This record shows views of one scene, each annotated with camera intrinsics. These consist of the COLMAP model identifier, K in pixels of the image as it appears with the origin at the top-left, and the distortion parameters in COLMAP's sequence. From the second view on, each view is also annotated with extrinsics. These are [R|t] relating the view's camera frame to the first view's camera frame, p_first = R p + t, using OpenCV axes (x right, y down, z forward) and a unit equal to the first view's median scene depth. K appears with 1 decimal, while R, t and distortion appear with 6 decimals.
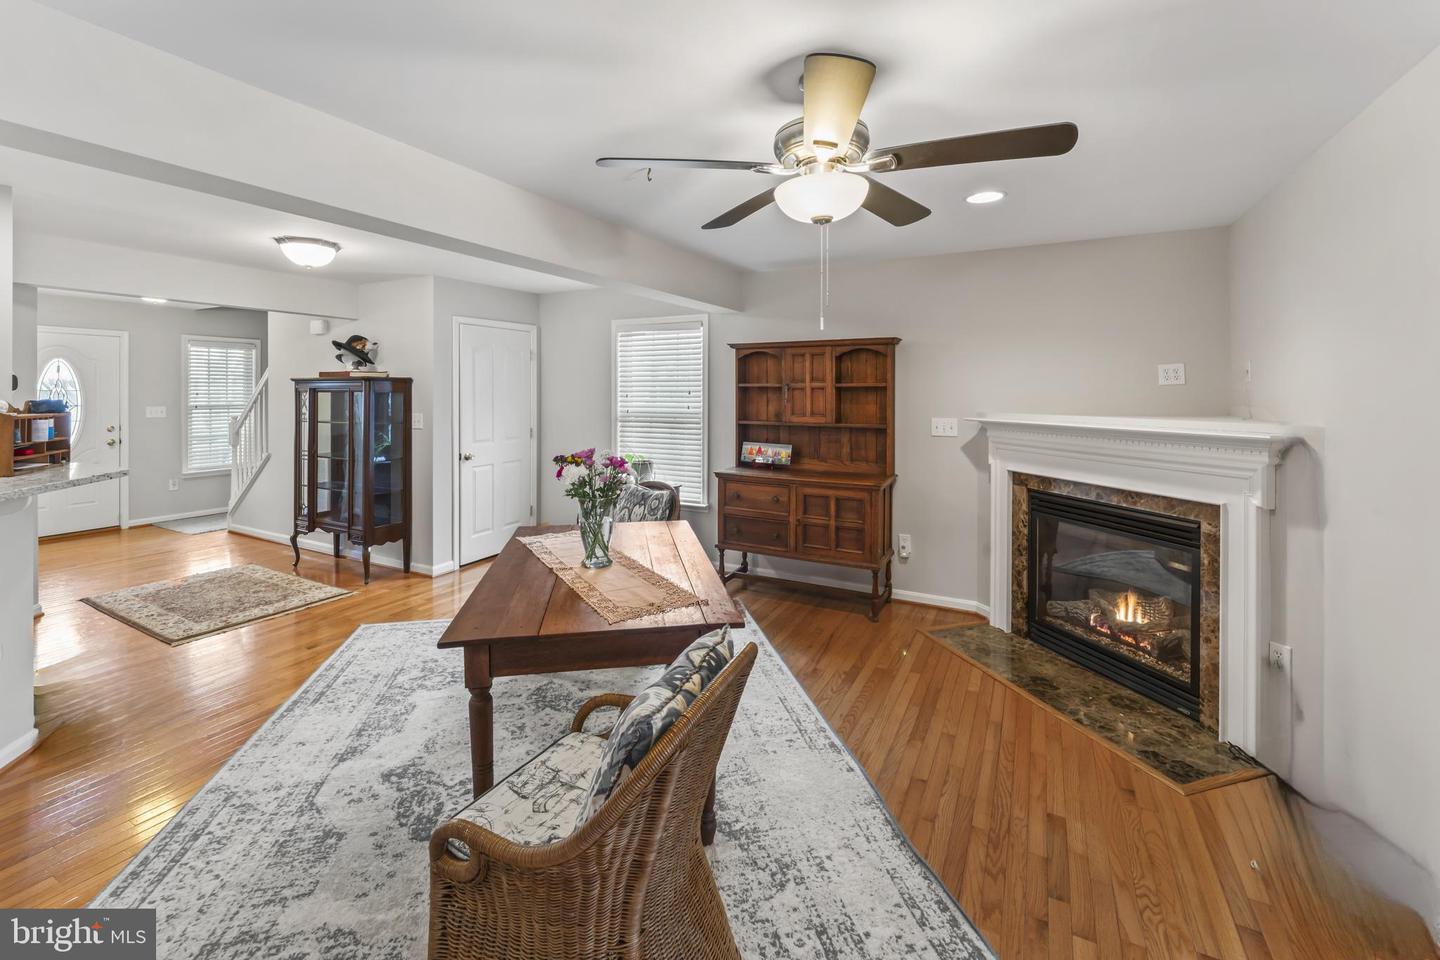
lens RADIAL K [[607.1, 0, 705.1], [0, 607.1, 396.0], [0, 0, 1]] dist [0.001260, -0.000464]
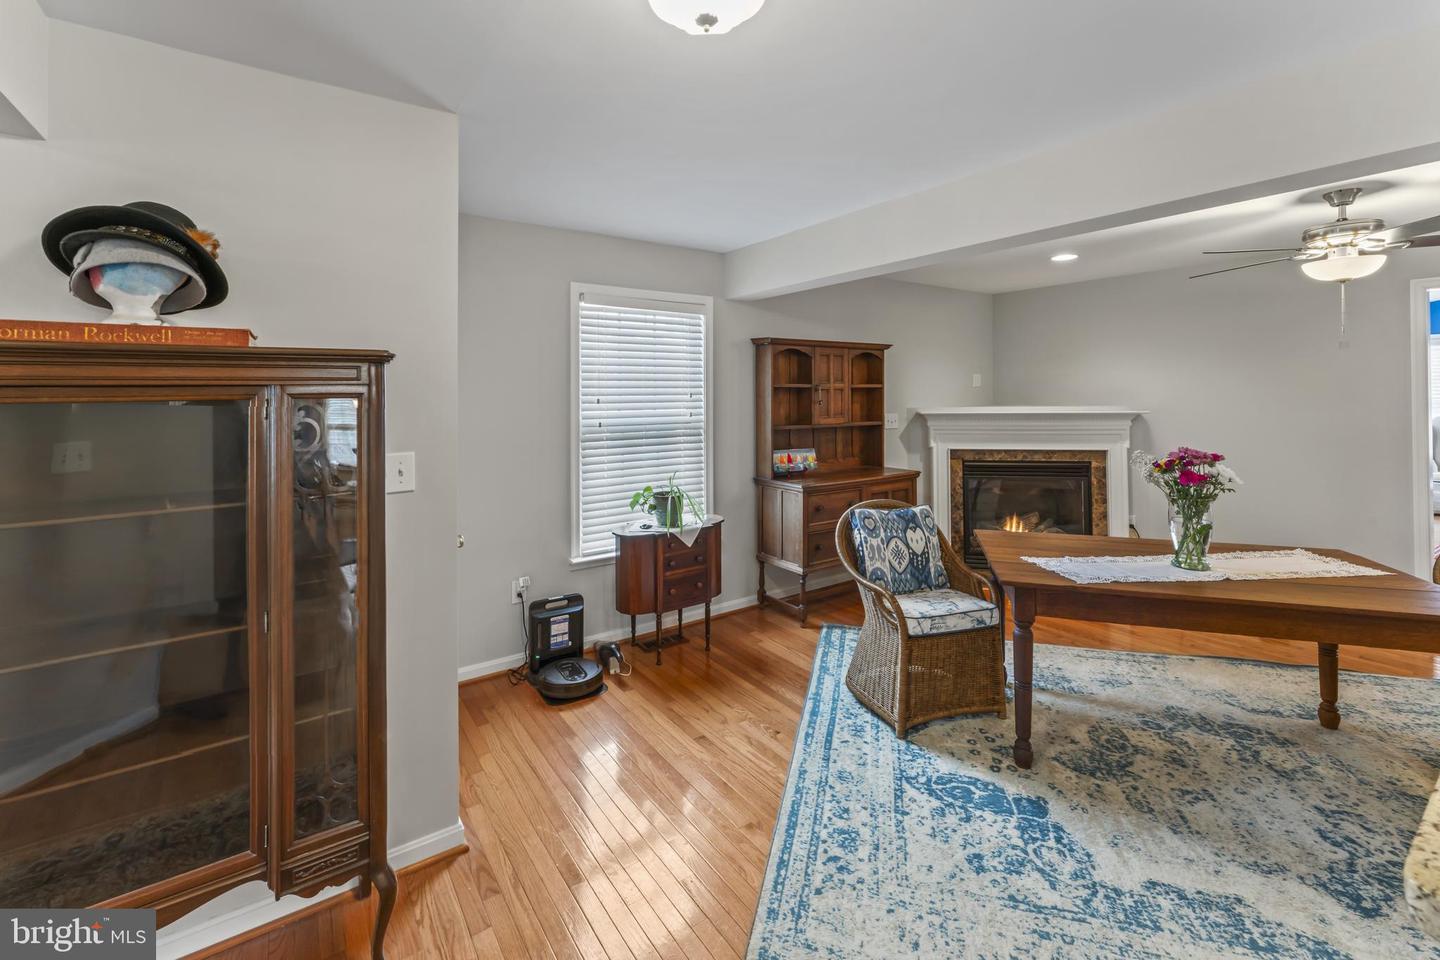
lens RADIAL K [[614.3, 0, 707.9], [0, 614.3, 396.2], [0, 0, 1]] dist [-0.000556, -0.000093]
pose [[0.448729, -0.008231, 0.893630, -0.825472], [0.016112, 0.999870, 0.001119, -0.005719], [-0.893523, 0.013896, 0.448803, 0.735209]]
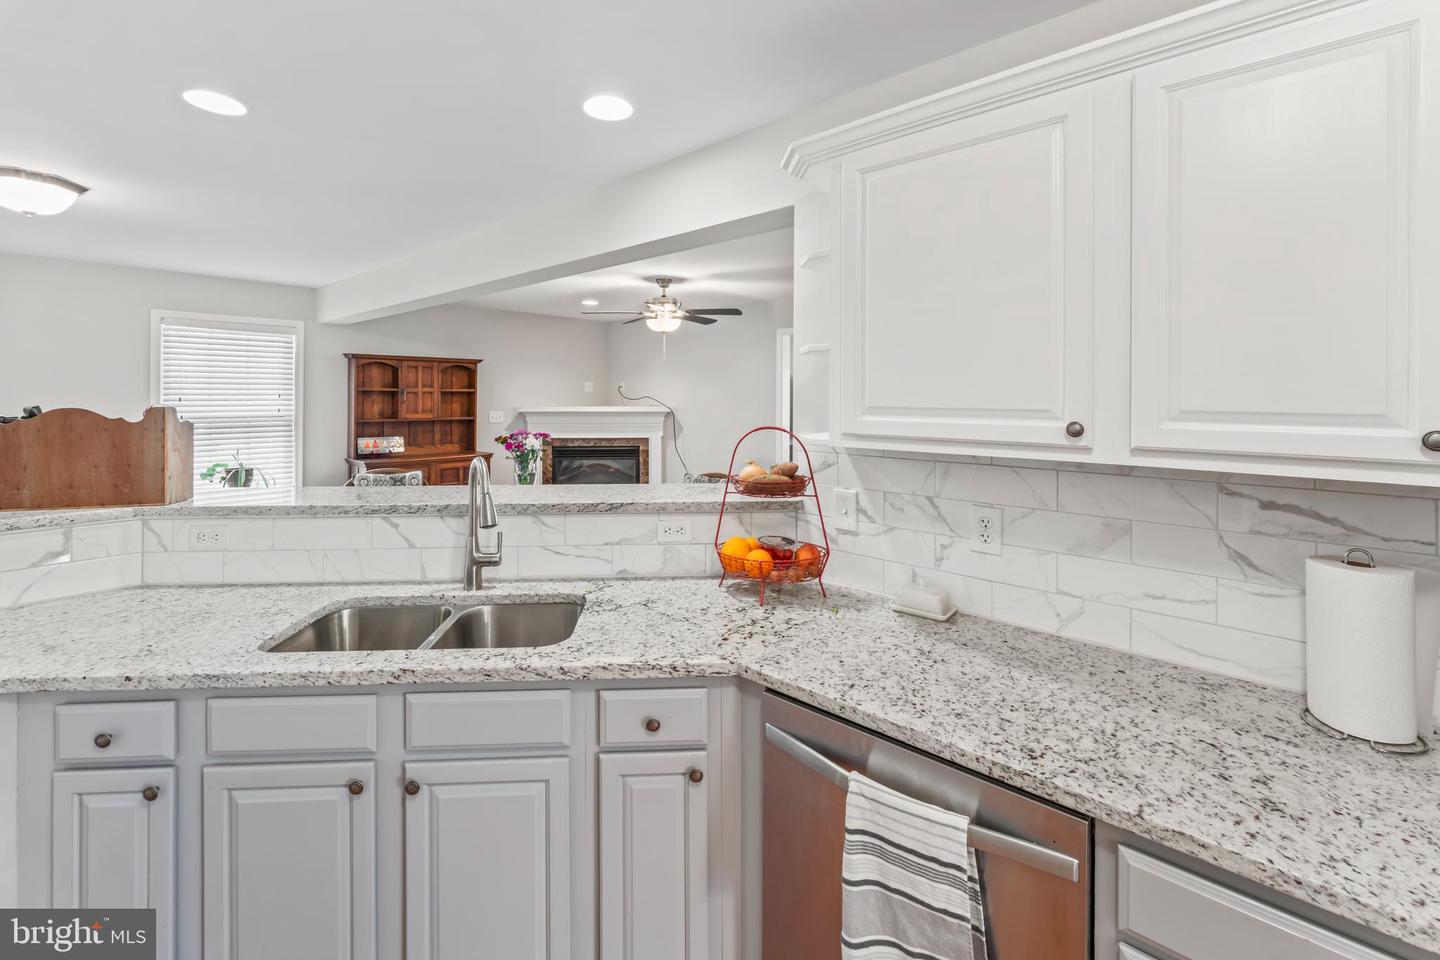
lens RADIAL K [[607.1, 0, 705.1], [0, 607.1, 396.0], [0, 0, 1]] dist [0.001260, -0.000464]
pose [[0.228535, -0.001774, 0.973534, -0.988653], [0.006314, 0.999980, 0.000340, -0.001241], [-0.973515, 0.006070, 0.228541, 0.089872]]
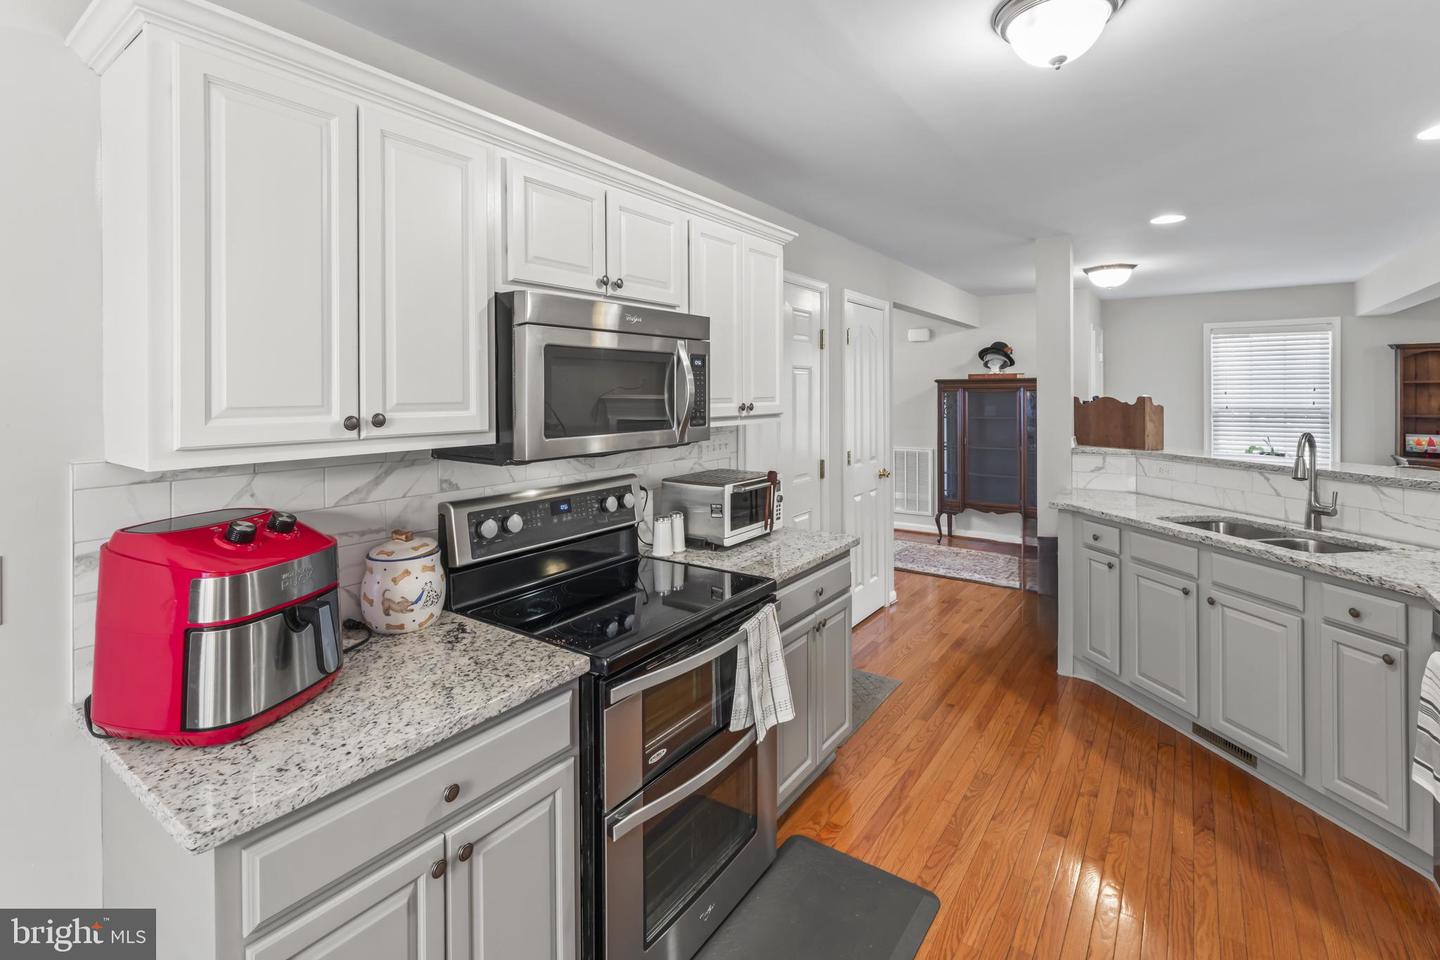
lens RADIAL K [[651.2, 0, 727.5], [0, 651.2, 391.7], [0, 0, 1]] dist [-0.000380, -0.000438]
pose [[0.994225, -0.008384, -0.106990, -1.096633], [0.007429, 0.999929, -0.009316, 0.001605], [0.107061, 0.008467, 0.994216, -0.310715]]
